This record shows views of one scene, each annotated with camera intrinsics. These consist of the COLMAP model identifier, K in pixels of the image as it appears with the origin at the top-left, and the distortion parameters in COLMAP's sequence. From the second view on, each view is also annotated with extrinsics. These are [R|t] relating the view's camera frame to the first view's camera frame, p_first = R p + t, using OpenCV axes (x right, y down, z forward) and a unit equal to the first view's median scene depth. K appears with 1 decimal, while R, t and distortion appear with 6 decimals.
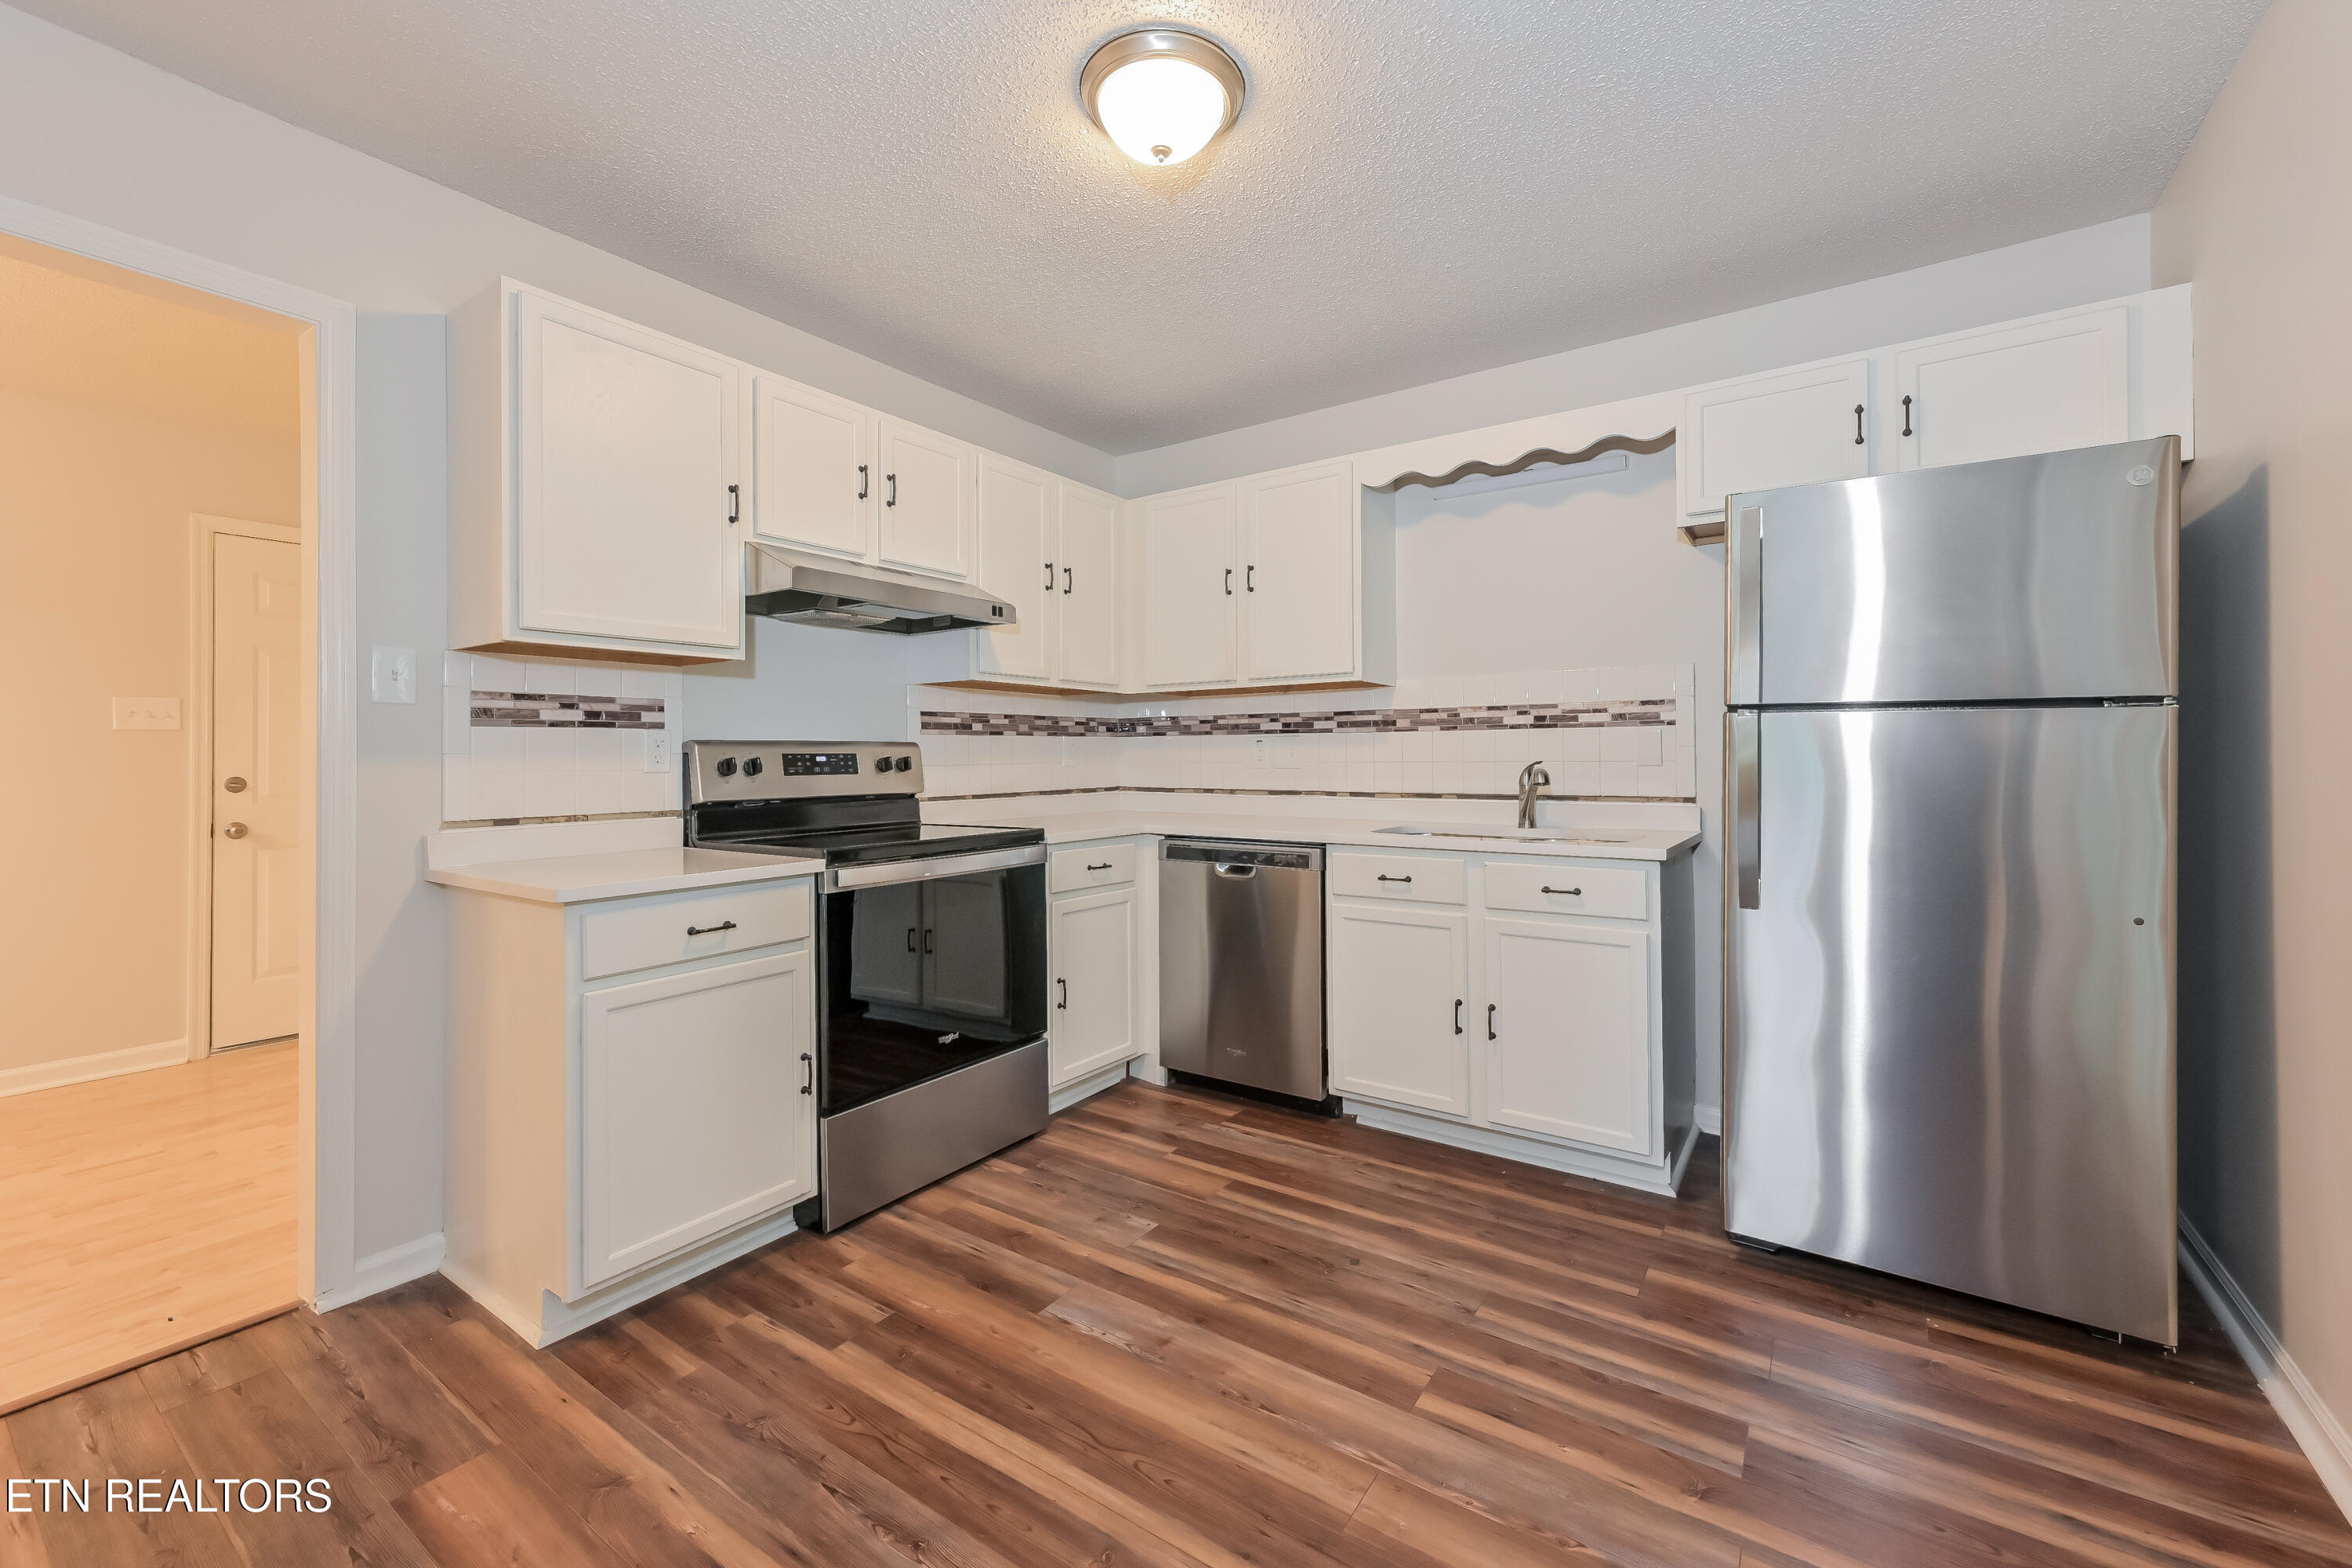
lens RADIAL K [[965.6, 0, 1193.6], [0, 965.6, 757.9], [0, 0, 1]] dist [-0.002295, -0.000201]
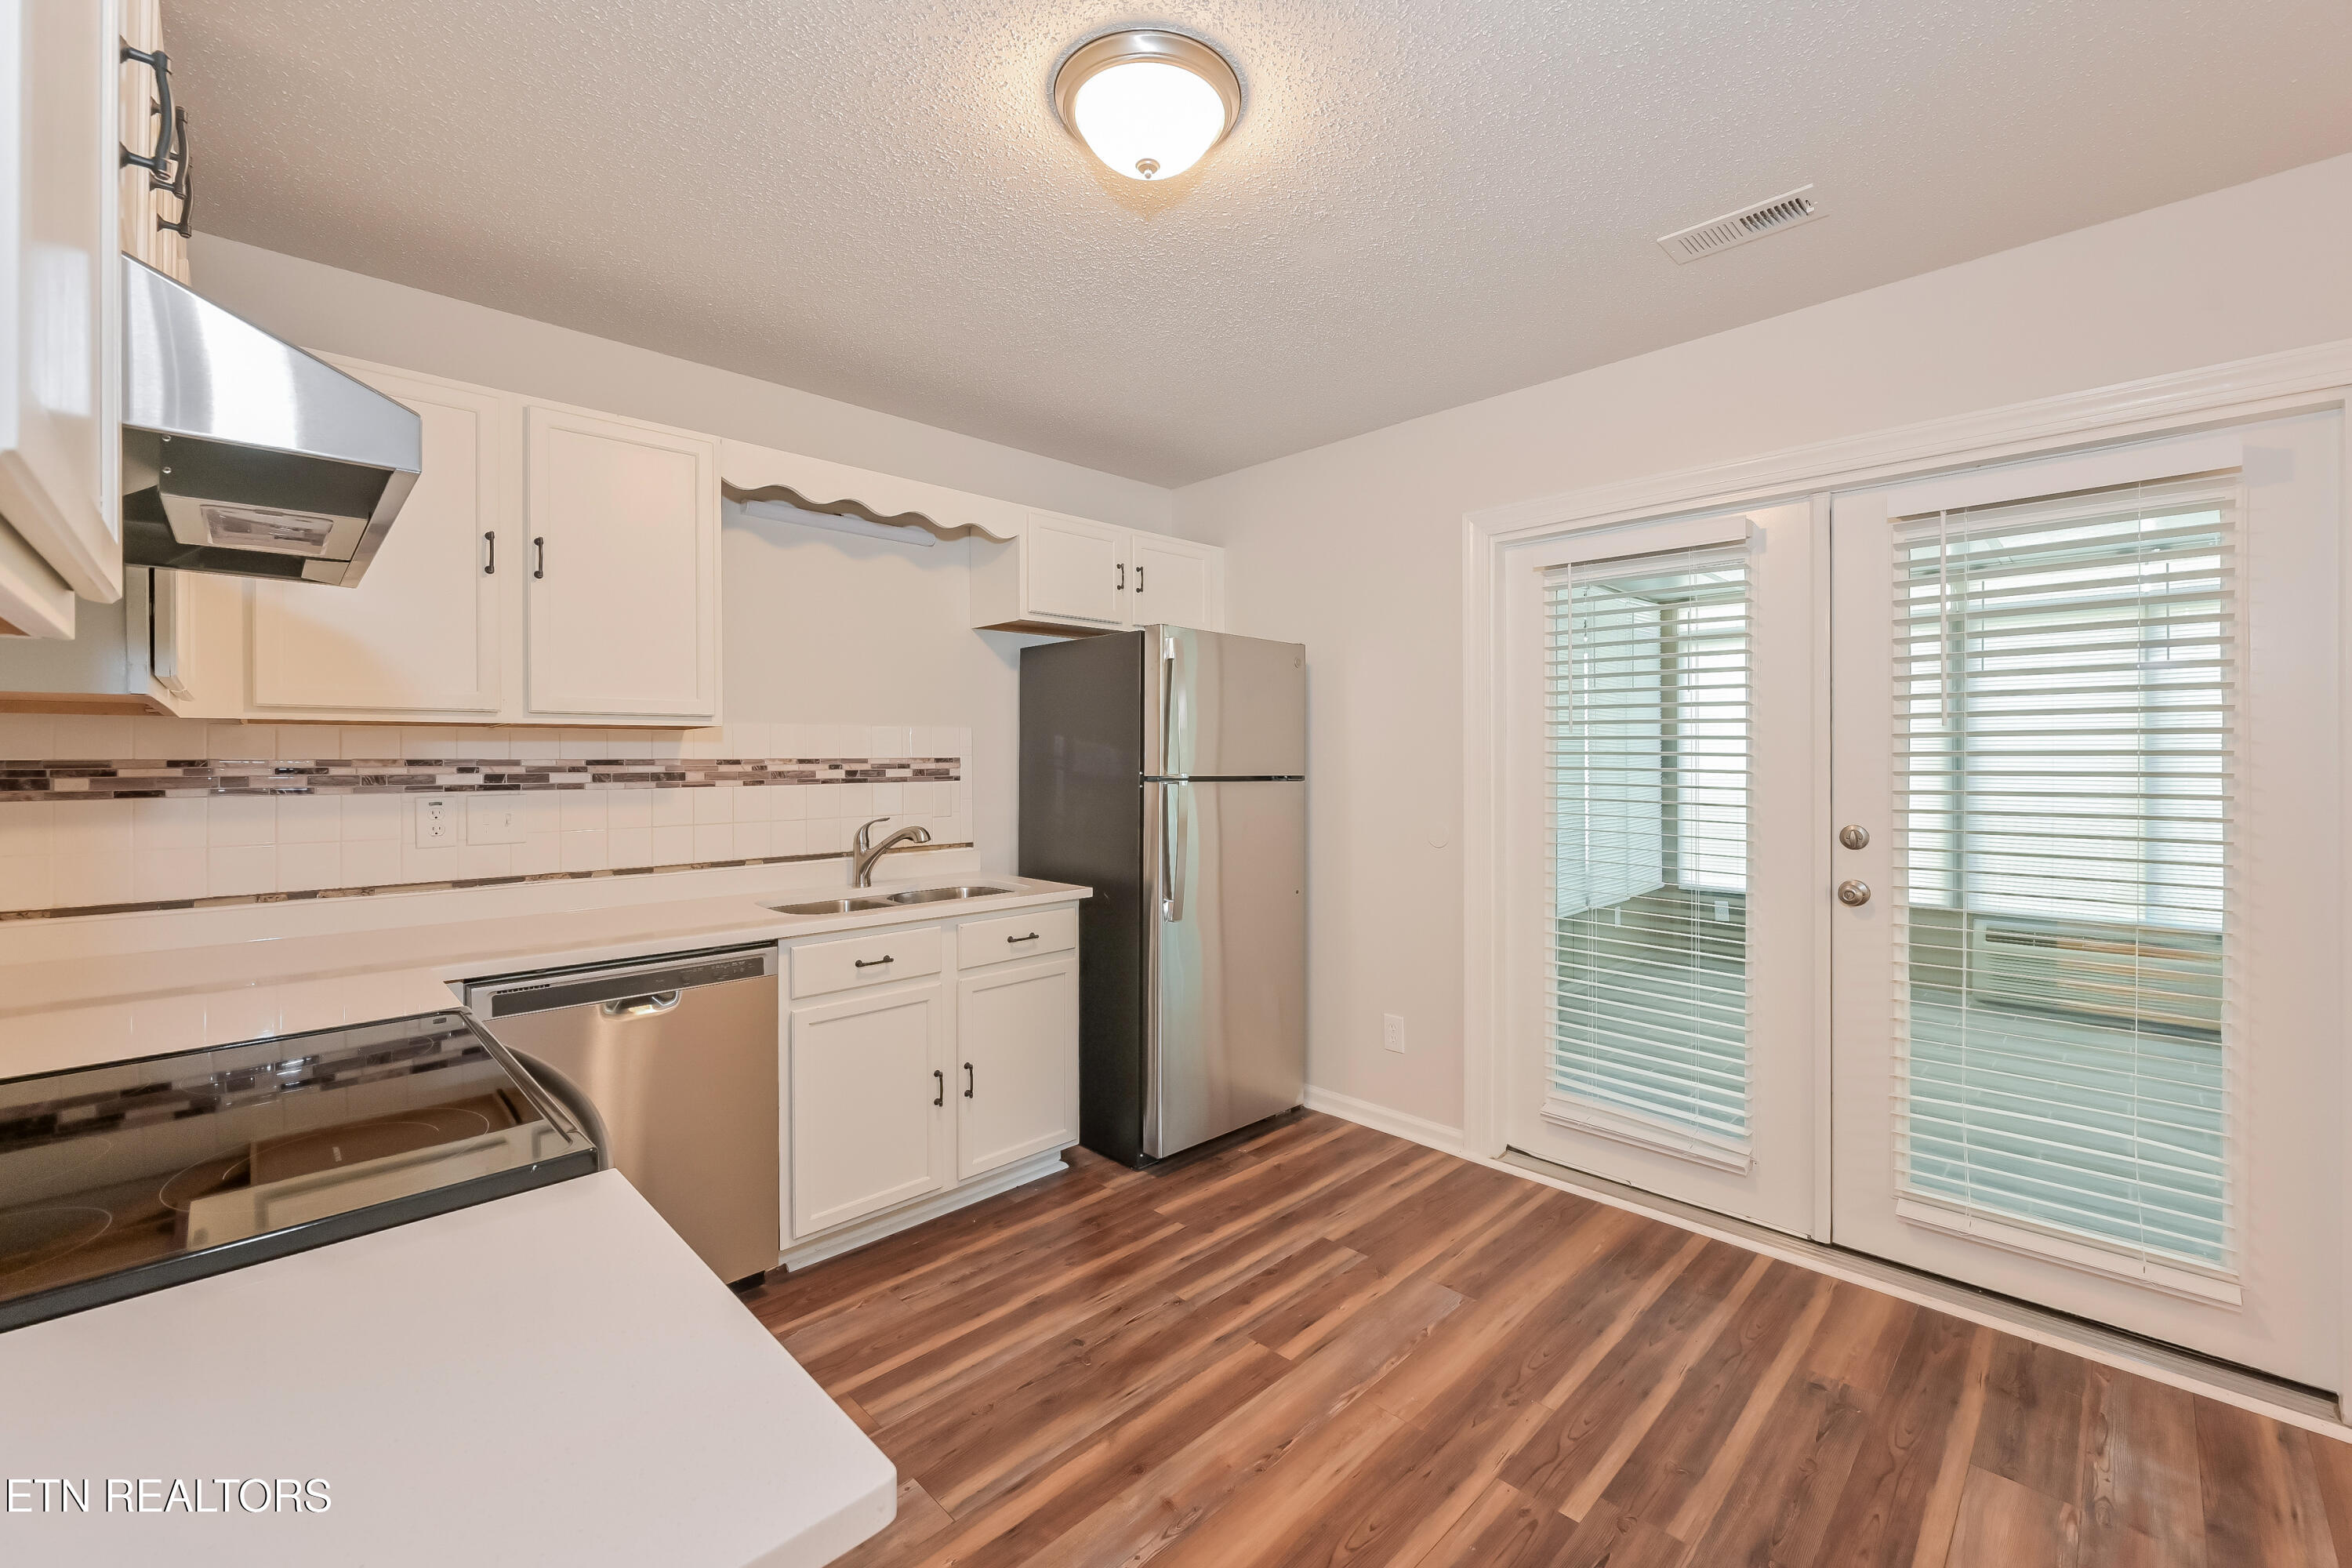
lens RADIAL K [[965.6, 0, 1193.6], [0, 965.6, 757.9], [0, 0, 1]] dist [-0.002295, -0.000201]
pose [[0.167589, 0.002337, 0.985854, -0.574608], [-0.000652, 0.999997, -0.002260, -0.056830], [-0.985857, -0.000264, 0.167590, 0.517205]]
